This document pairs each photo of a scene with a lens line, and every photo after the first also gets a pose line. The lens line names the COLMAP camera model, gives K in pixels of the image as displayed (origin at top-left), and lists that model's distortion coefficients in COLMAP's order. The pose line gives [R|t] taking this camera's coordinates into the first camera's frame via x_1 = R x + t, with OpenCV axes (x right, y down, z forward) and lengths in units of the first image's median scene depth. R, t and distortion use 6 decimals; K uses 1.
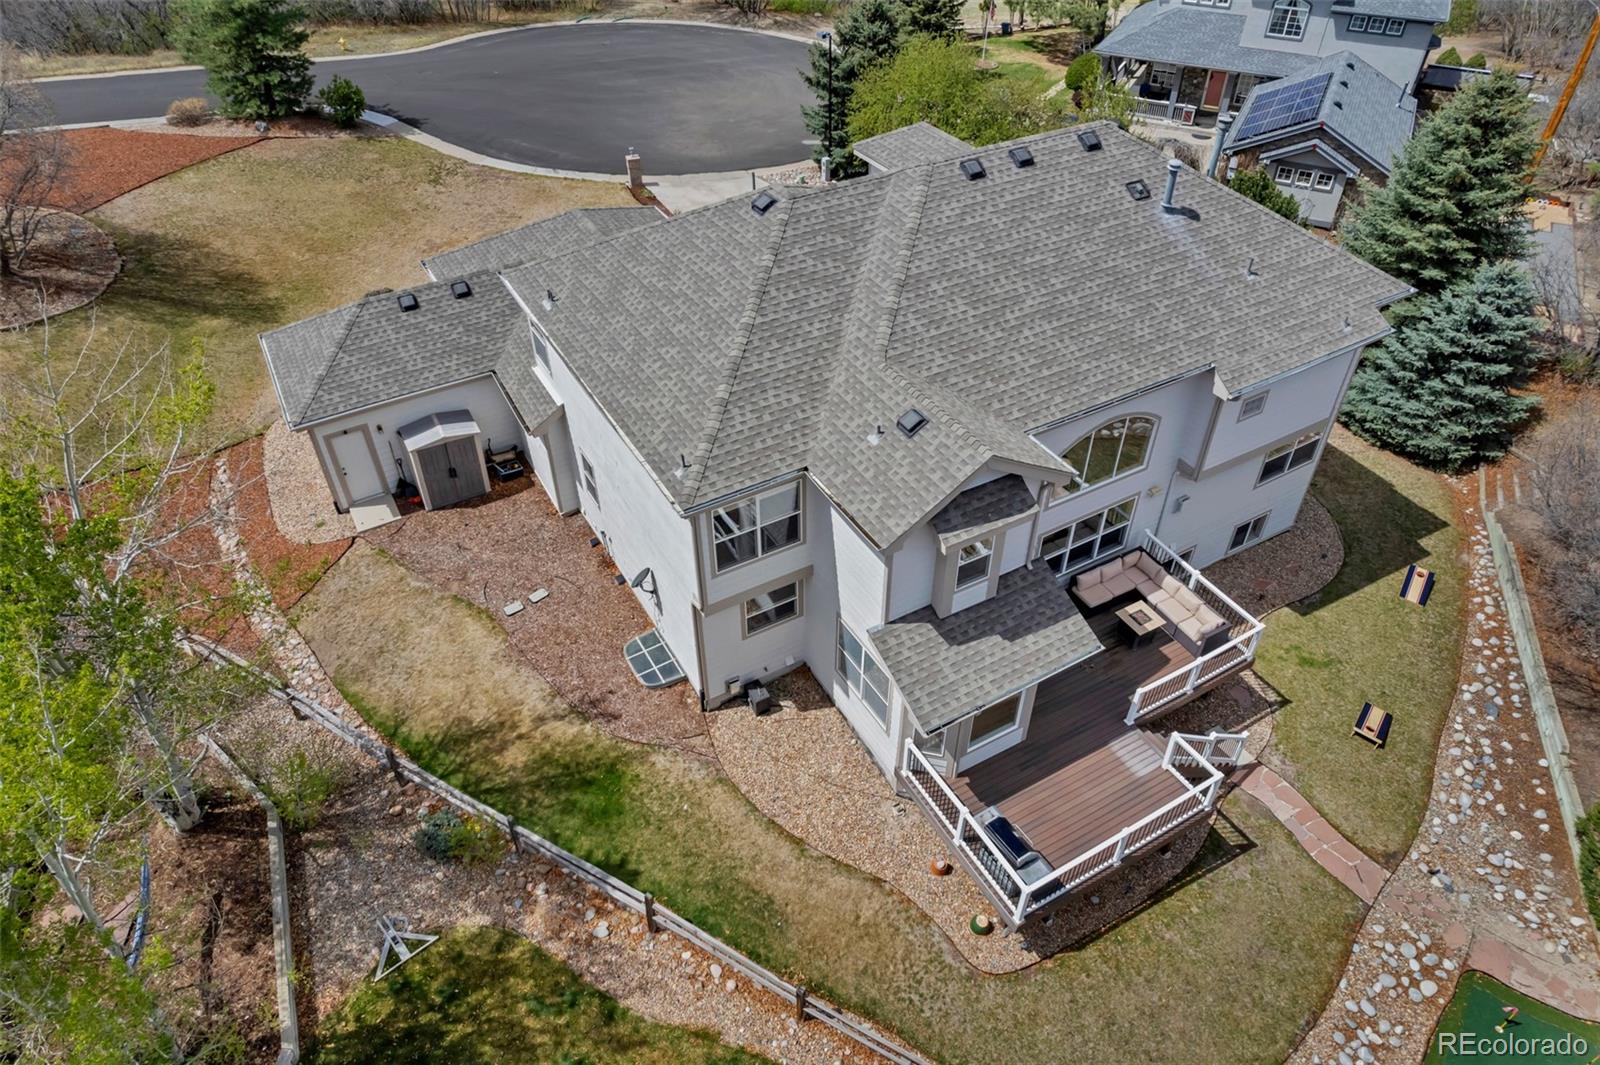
lens RADIAL K [[1036.5, 0, 800.0], [0, 1036.5, 532.5], [0, 0, 1]] dist [-0.083964, 0.078783]
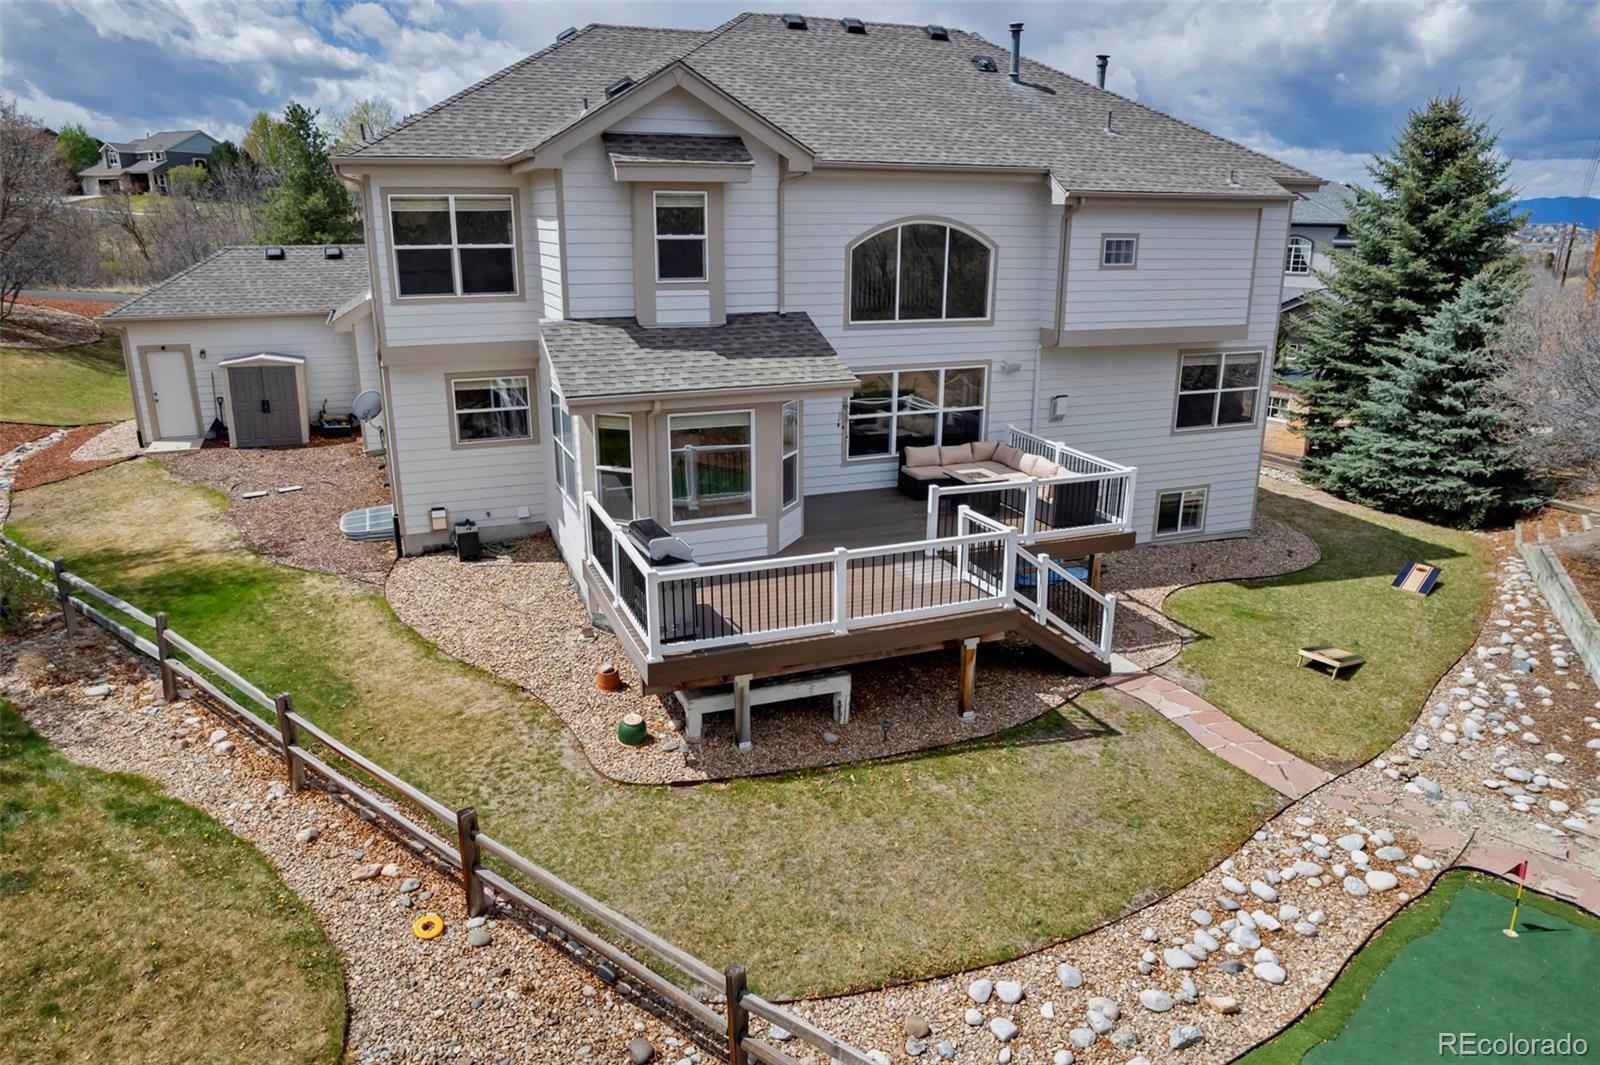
lens RADIAL K [[1053.0, 0, 800.0], [0, 1053.0, 532.5], [0, 0, 1]] dist [-0.090776, 0.087676]
pose [[0.991222, 0.046060, -0.123926, 0.256967], [-0.093030, 0.909019, -0.406238, 0.380487], [0.093940, 0.414201, 0.905325, 0.263744]]
